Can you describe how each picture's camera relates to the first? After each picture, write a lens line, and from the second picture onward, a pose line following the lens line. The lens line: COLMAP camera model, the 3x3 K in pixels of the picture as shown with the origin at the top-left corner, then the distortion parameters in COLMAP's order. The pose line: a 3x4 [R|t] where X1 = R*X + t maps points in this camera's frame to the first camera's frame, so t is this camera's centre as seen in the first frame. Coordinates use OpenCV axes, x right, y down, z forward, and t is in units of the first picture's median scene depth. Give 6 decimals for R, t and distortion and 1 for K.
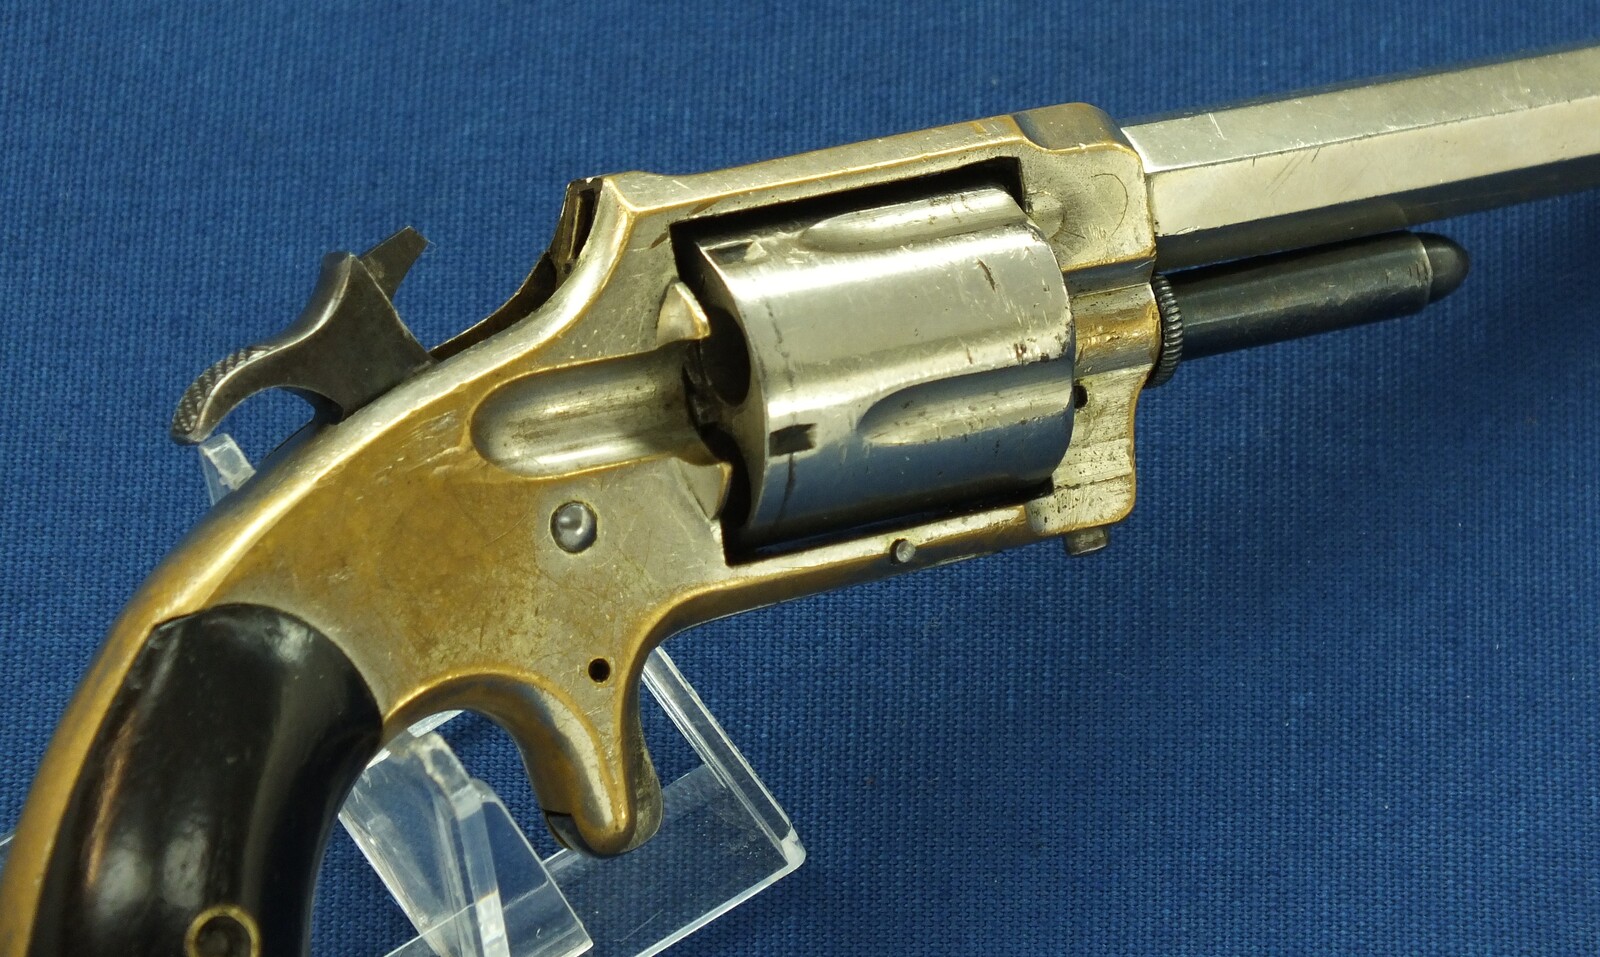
lens RADIAL K [[8321.8, 0, 803.1], [0, 8321.8, 461.1], [0, 0, 1]] dist [-1.976899, 0.000000]
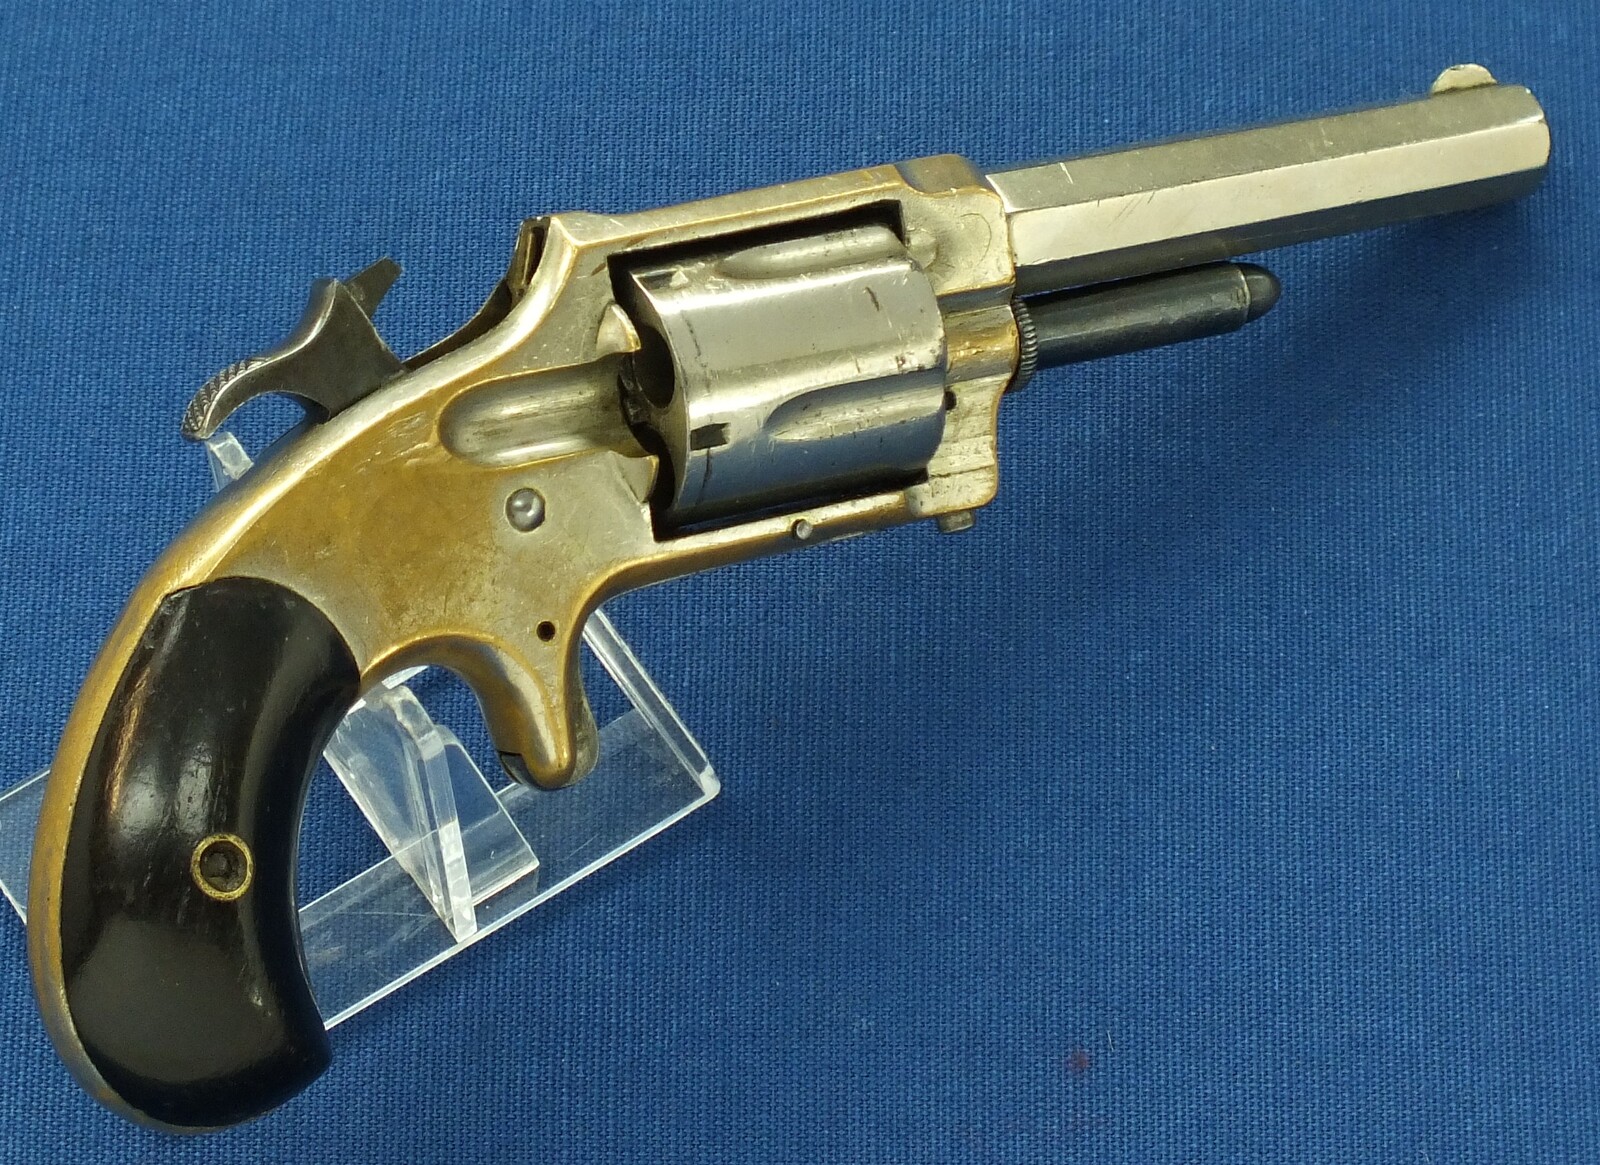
lens RADIAL K [[5721.8, 0, 789.1], [0, 5721.8, 583.4], [0, 0, 1]] dist [-0.345078, 0.000000]
pose [[0.999943, 0.000686, 0.010661, 0.001378], [-0.000939, 0.999718, 0.023735, -0.000967], [-0.010642, -0.023743, 0.999661, 0.177547]]
